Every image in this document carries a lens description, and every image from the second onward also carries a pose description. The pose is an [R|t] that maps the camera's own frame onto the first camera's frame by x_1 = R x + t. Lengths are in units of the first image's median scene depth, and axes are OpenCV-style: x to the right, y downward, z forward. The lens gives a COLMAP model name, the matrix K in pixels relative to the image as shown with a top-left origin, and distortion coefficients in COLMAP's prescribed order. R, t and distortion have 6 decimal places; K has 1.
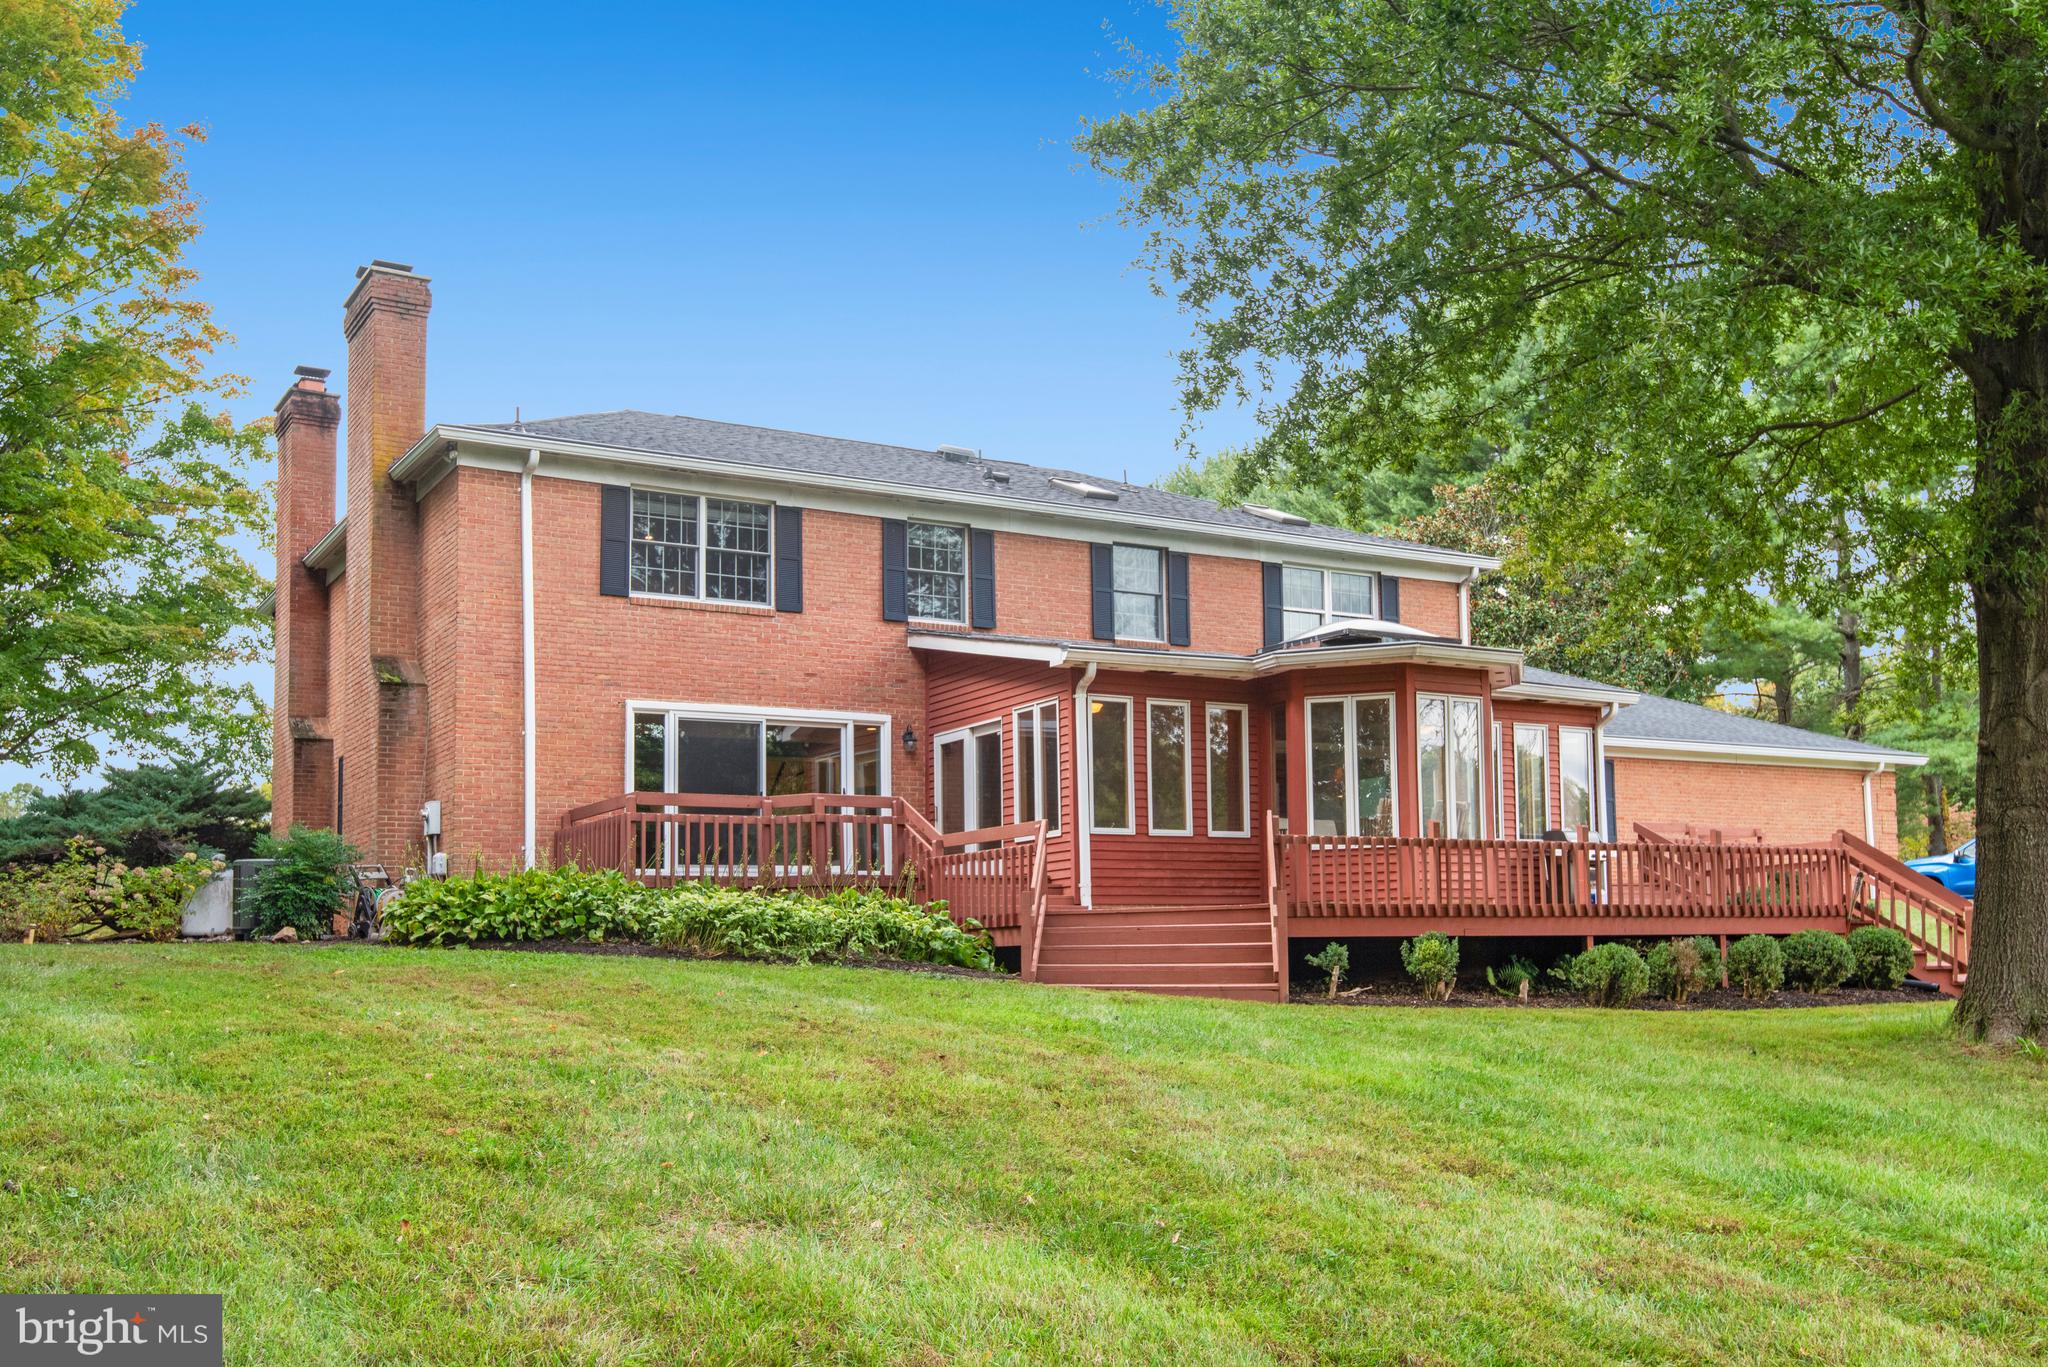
lens RADIAL K [[1889.2, 0, 1024.0], [0, 1889.2, 683.5], [0, 0, 1]] dist [0.012178, 0.007864]
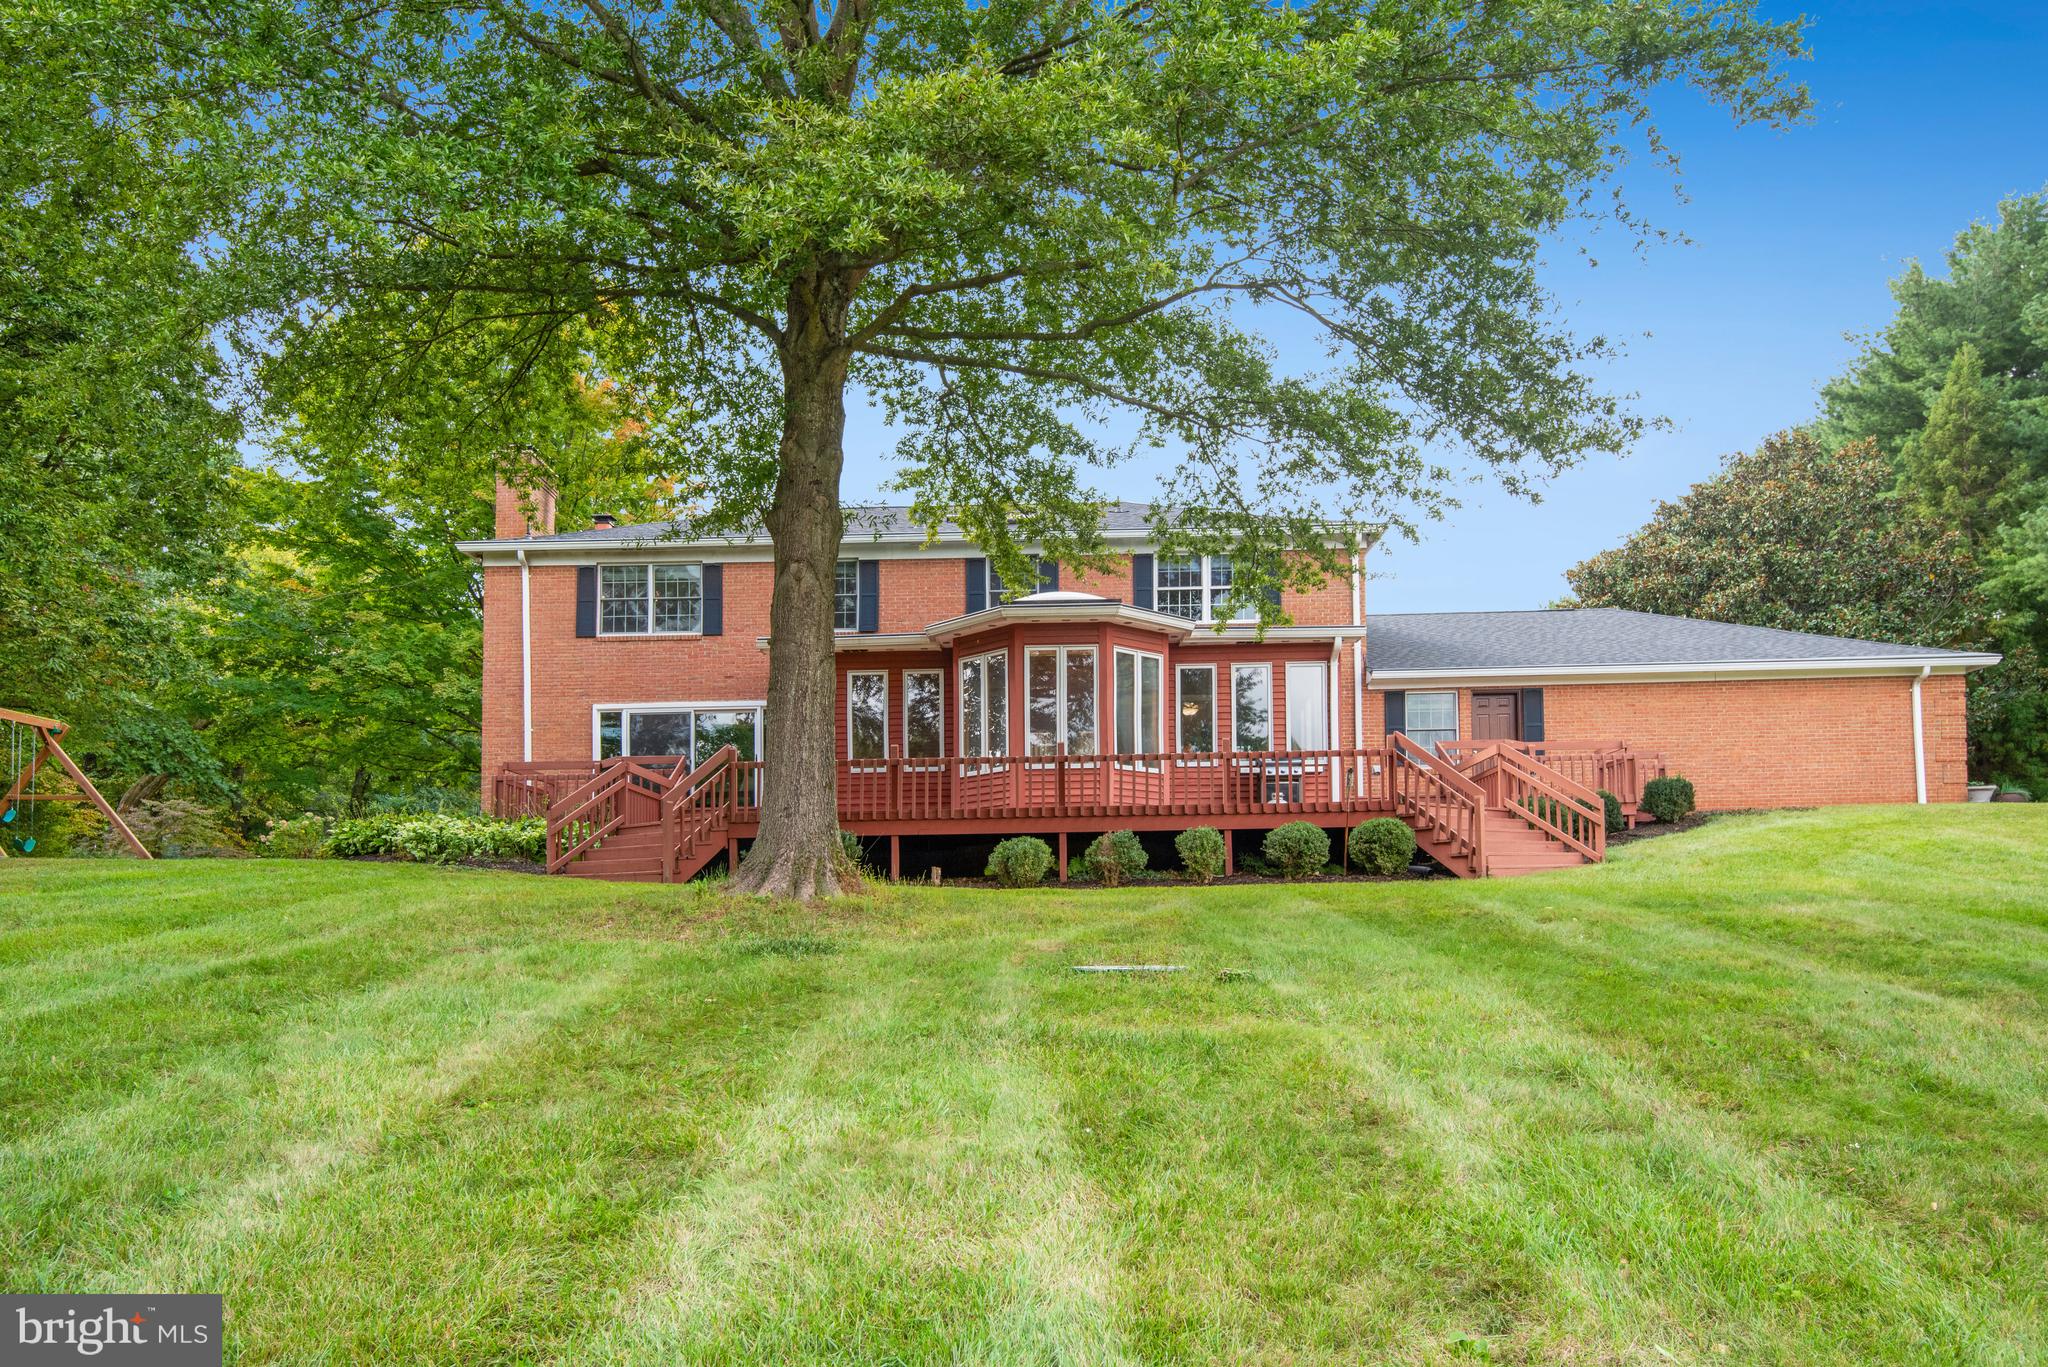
lens RADIAL K [[1464.1, 0, 1024.0], [0, 1464.1, 683.5], [0, 0, 1]] dist [-0.002693, -0.000137]
pose [[0.858512, -0.088220, -0.505148, 0.665928], [0.081659, 0.996040, -0.035170, 0.059848], [0.506251, -0.011056, 0.862316, 0.155692]]
